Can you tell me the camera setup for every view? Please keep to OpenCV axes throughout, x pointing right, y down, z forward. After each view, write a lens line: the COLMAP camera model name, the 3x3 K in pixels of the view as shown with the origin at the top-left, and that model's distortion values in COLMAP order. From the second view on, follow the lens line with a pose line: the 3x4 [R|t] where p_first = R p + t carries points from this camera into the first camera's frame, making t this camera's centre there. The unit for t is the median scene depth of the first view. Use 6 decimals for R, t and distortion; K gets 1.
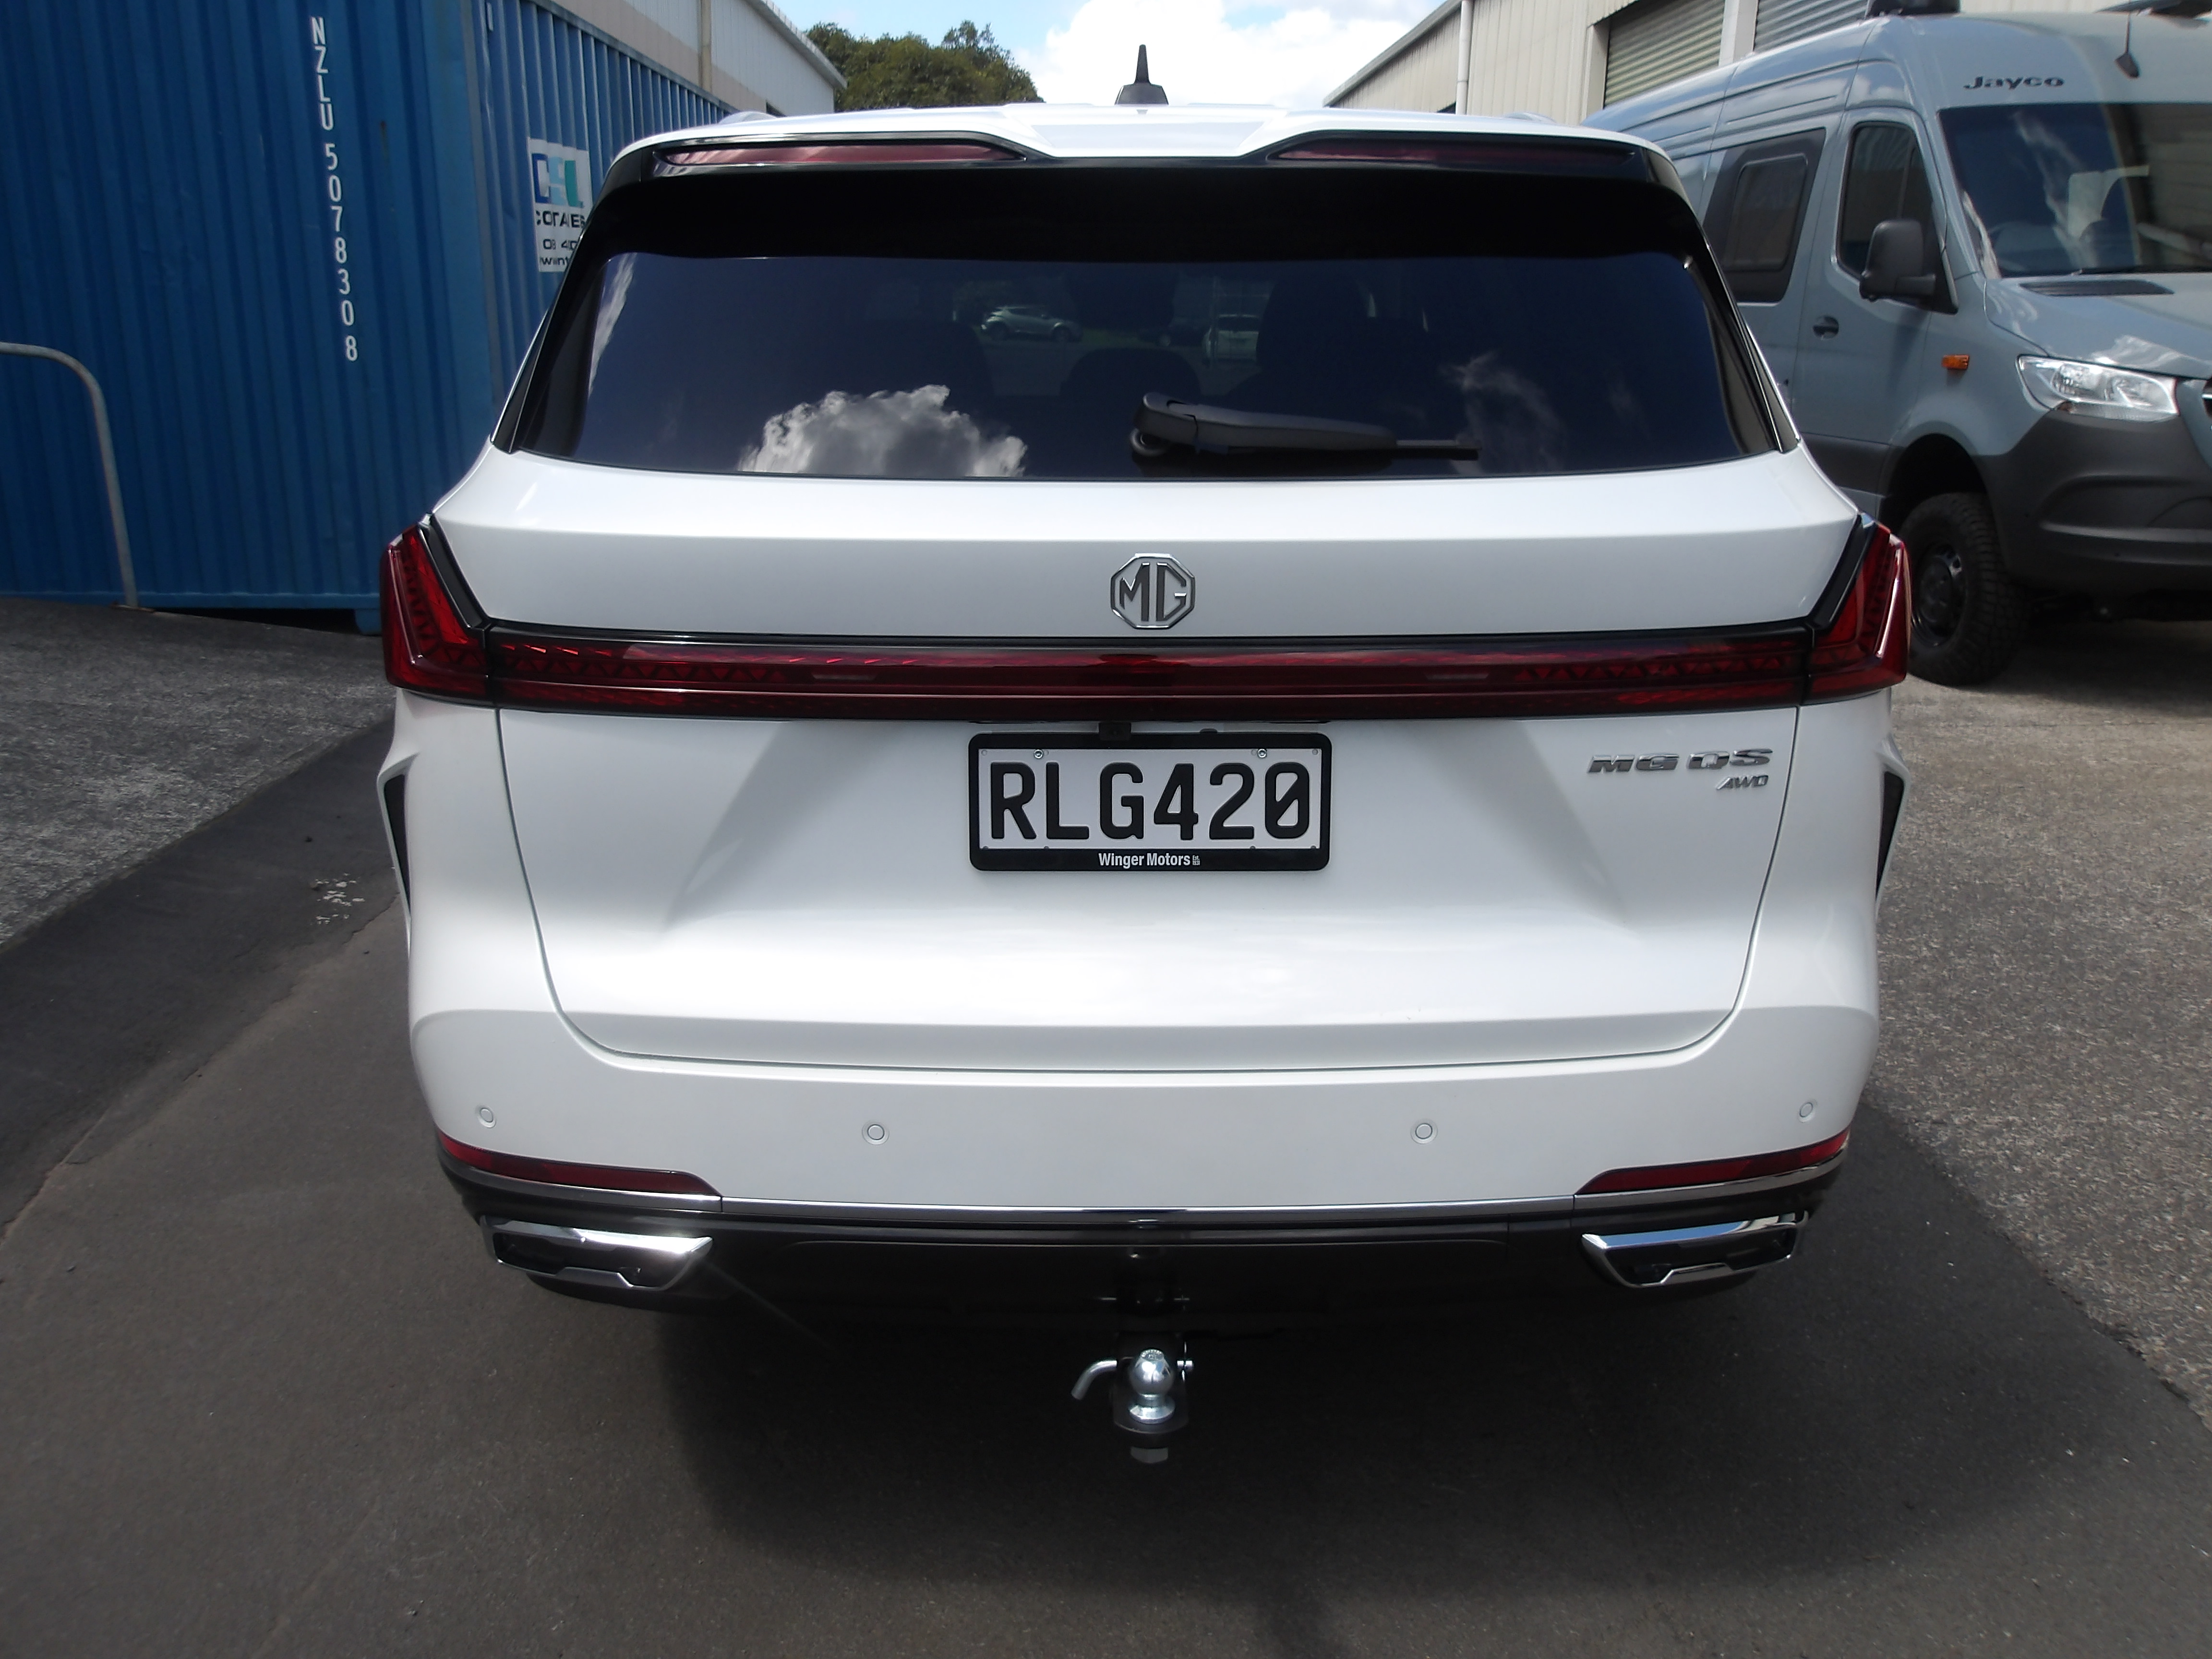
lens RADIAL K [[1769.2, 0, 1097.7], [0, 1769.2, 874.0], [0, 0, 1]] dist [0.032994, -0.033188]
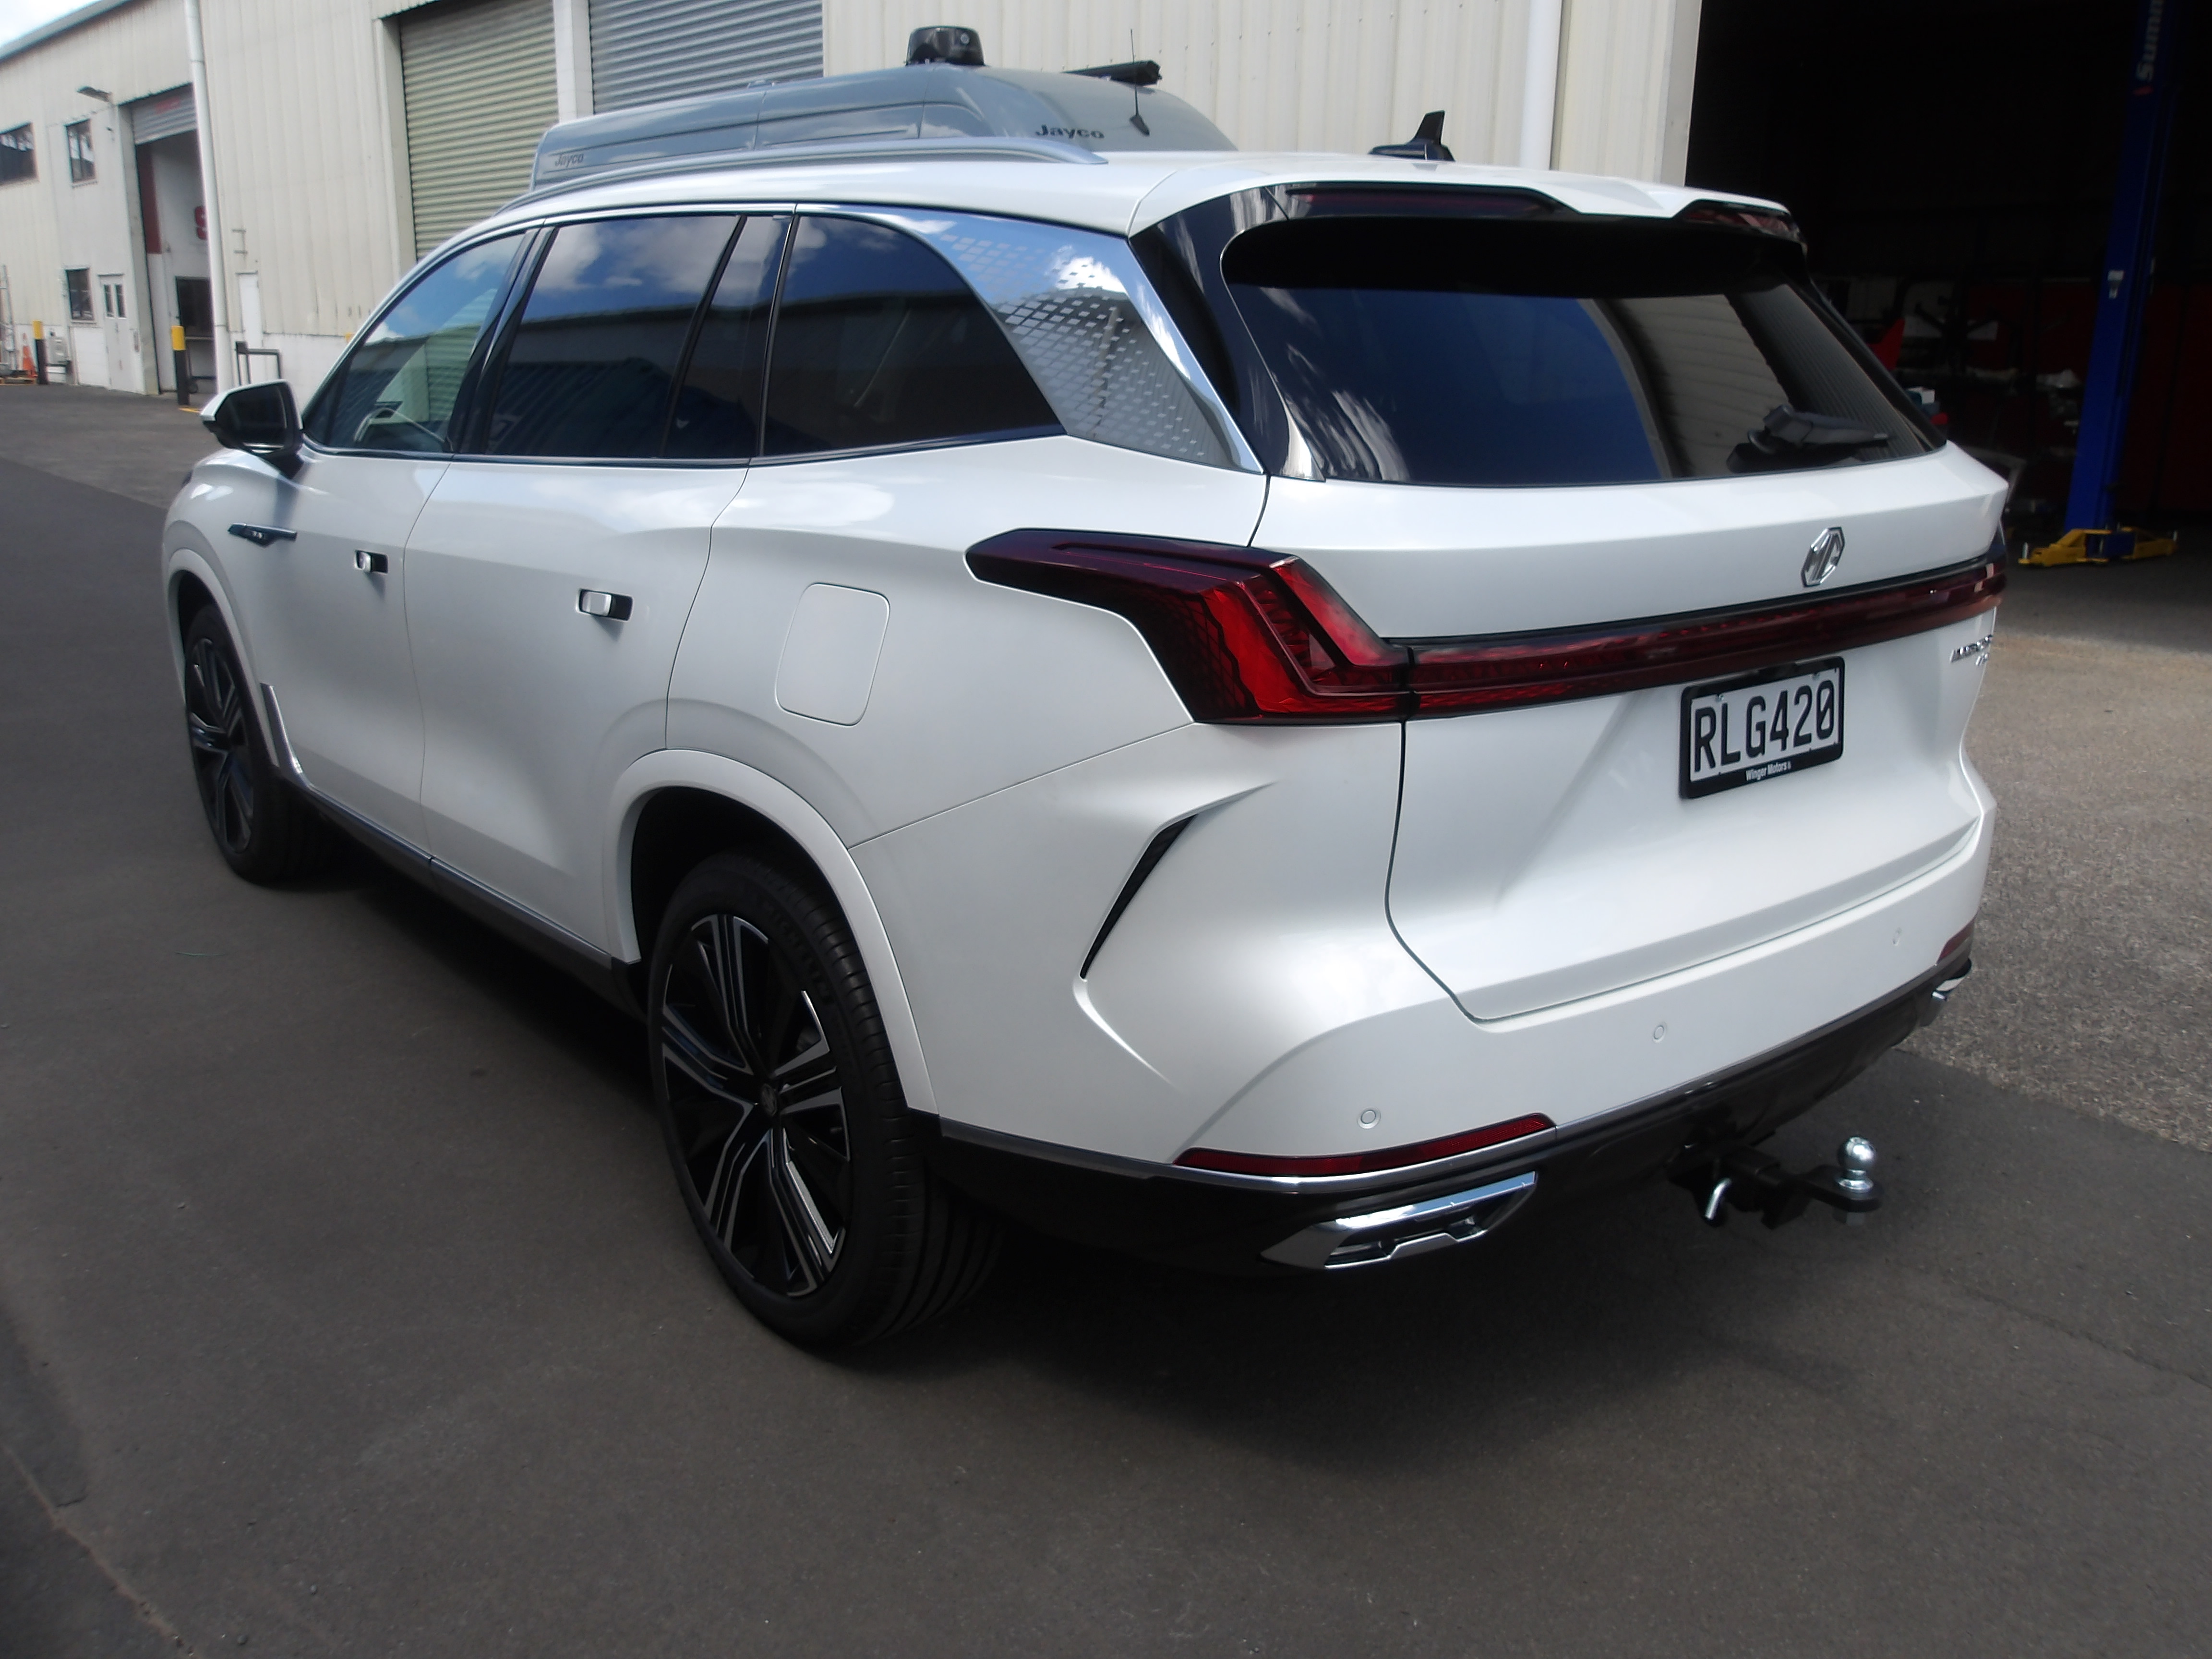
lens RADIAL K [[1769.2, 0, 1097.7], [0, 1769.2, 874.0], [0, 0, 1]] dist [0.032994, -0.033188]
pose [[0.780445, -0.183288, 0.597755, -1.129891], [0.183641, 0.981095, 0.061064, -0.101733], [-0.597647, 0.062115, 0.799350, 0.270234]]
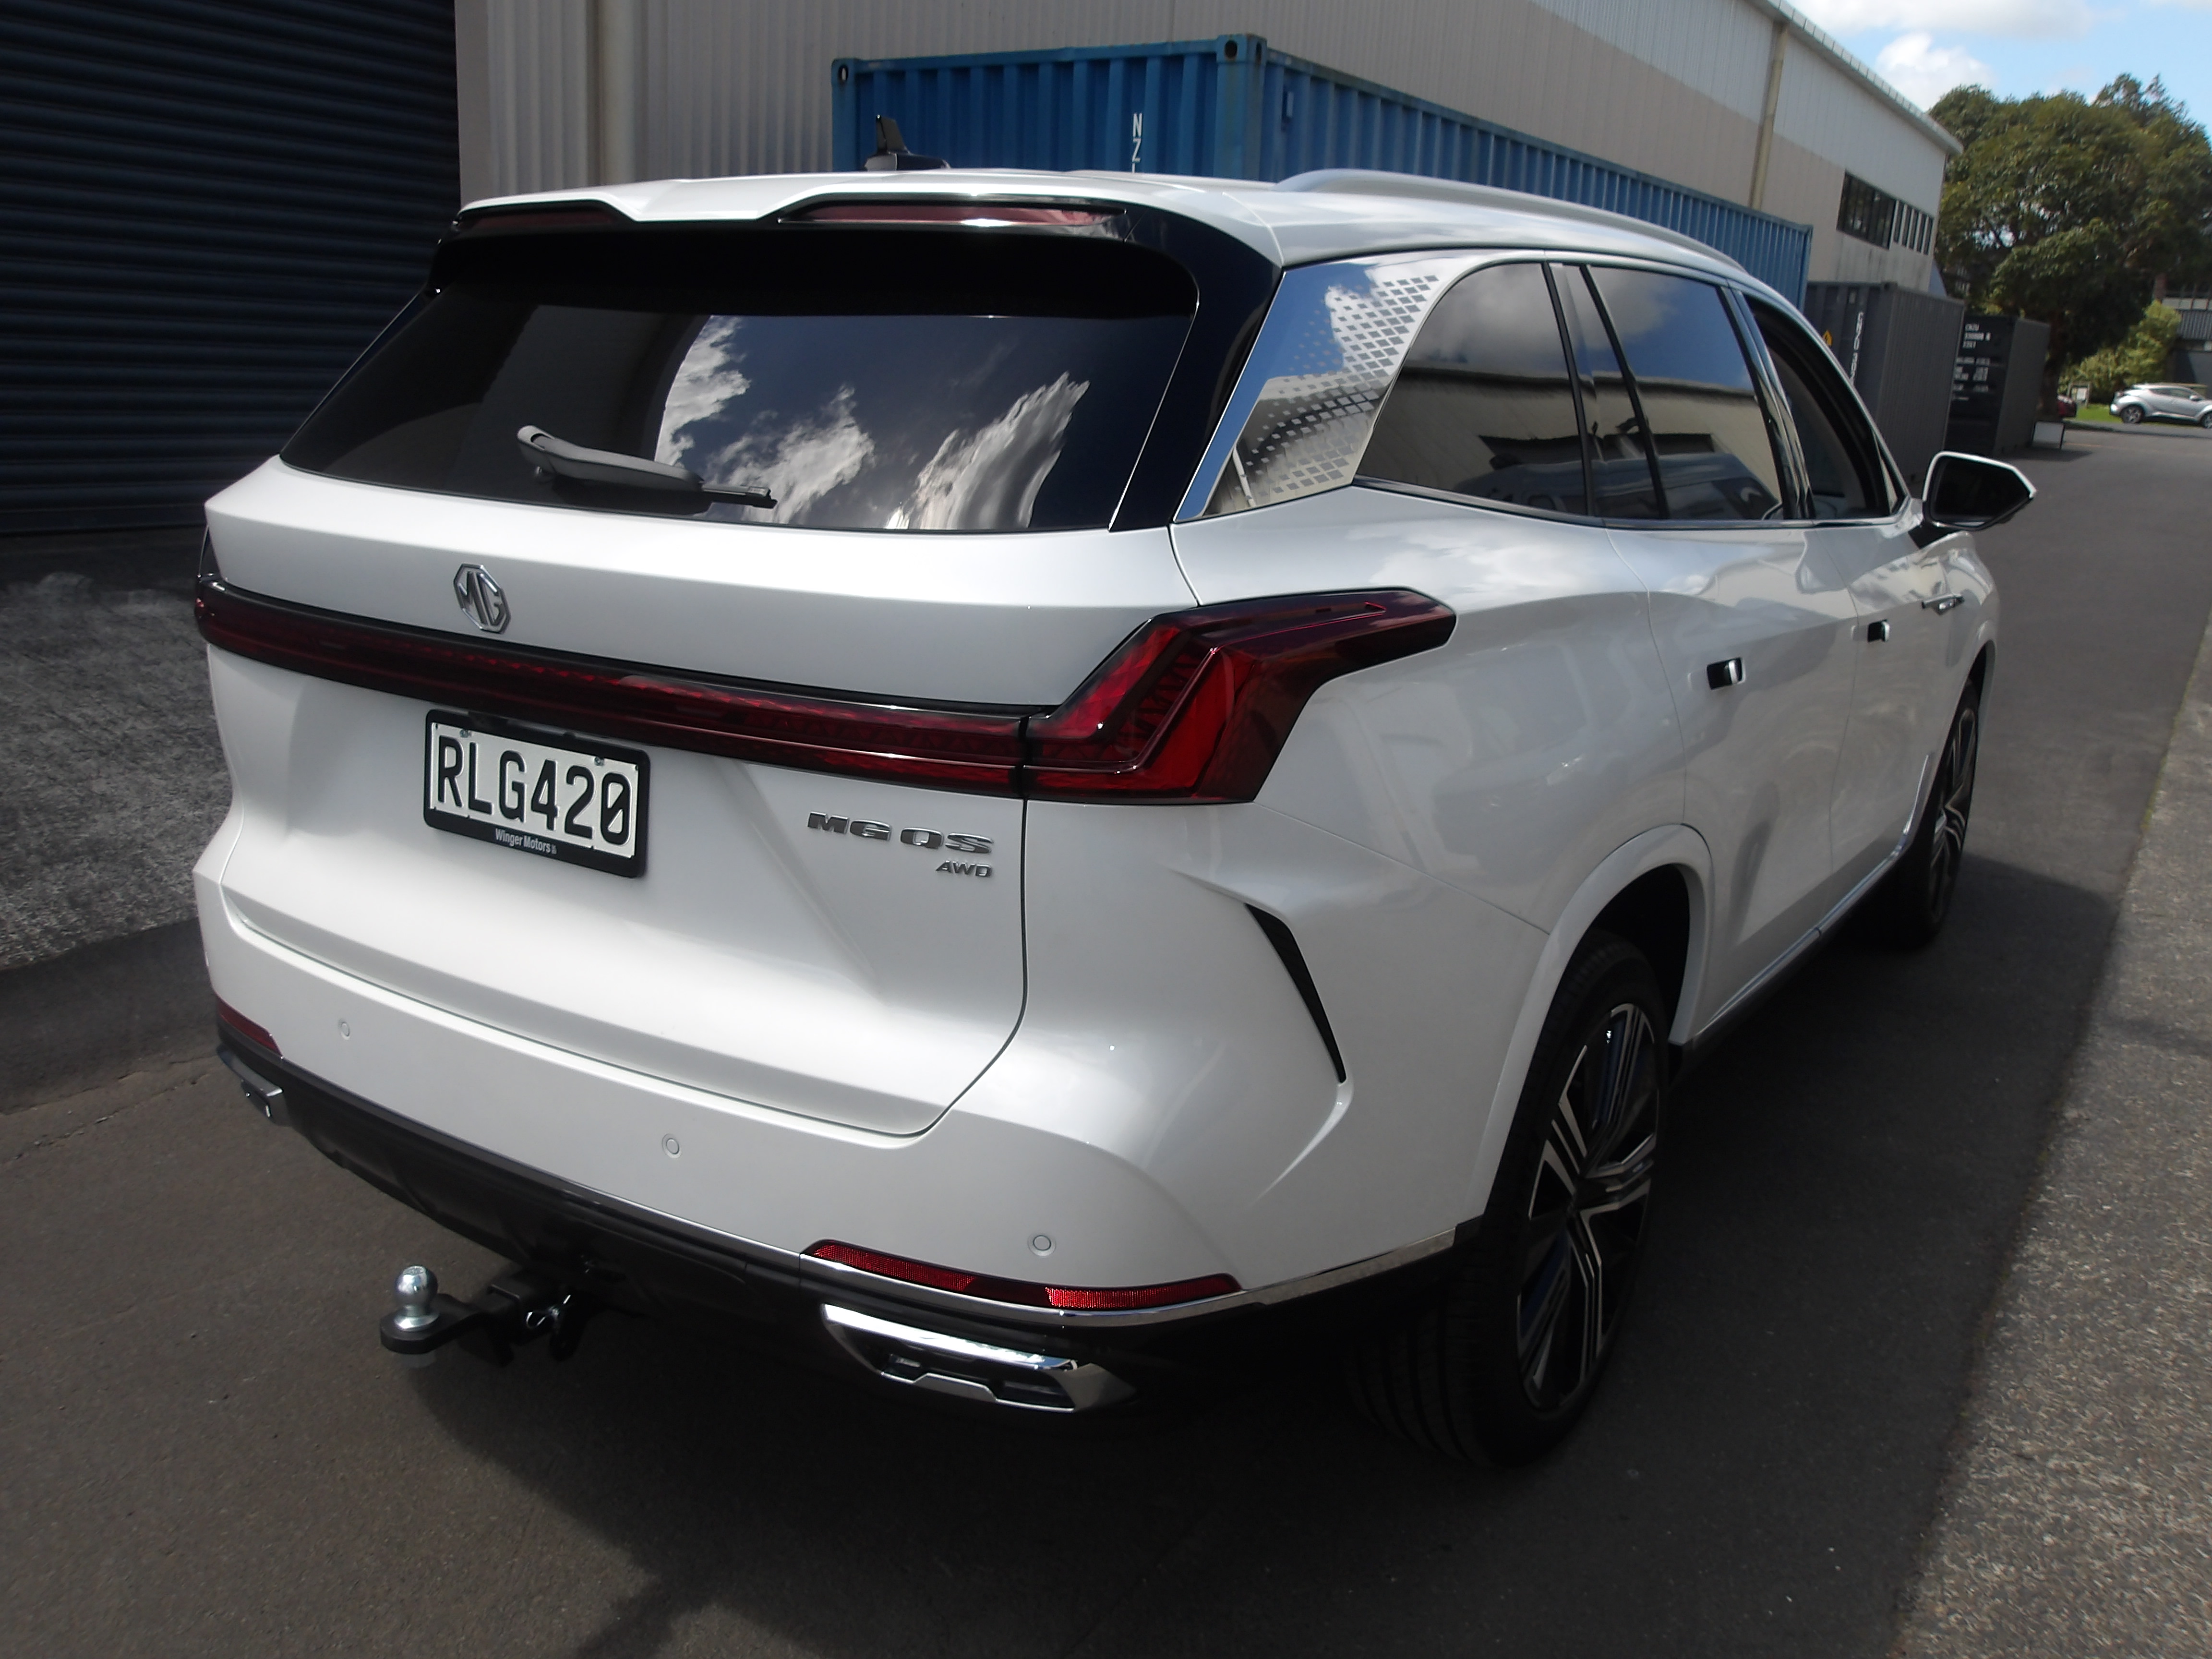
lens RADIAL K [[1757.5, 0, 1101.1], [0, 1757.5, 842.1], [0, 0, 1]] dist [0.007520, 0.004653]
pose [[0.837883, 0.171157, -0.518322, 0.908986], [-0.195756, 0.980625, 0.007371, -0.087141], [0.509541, 0.095288, 0.855154, 0.237810]]
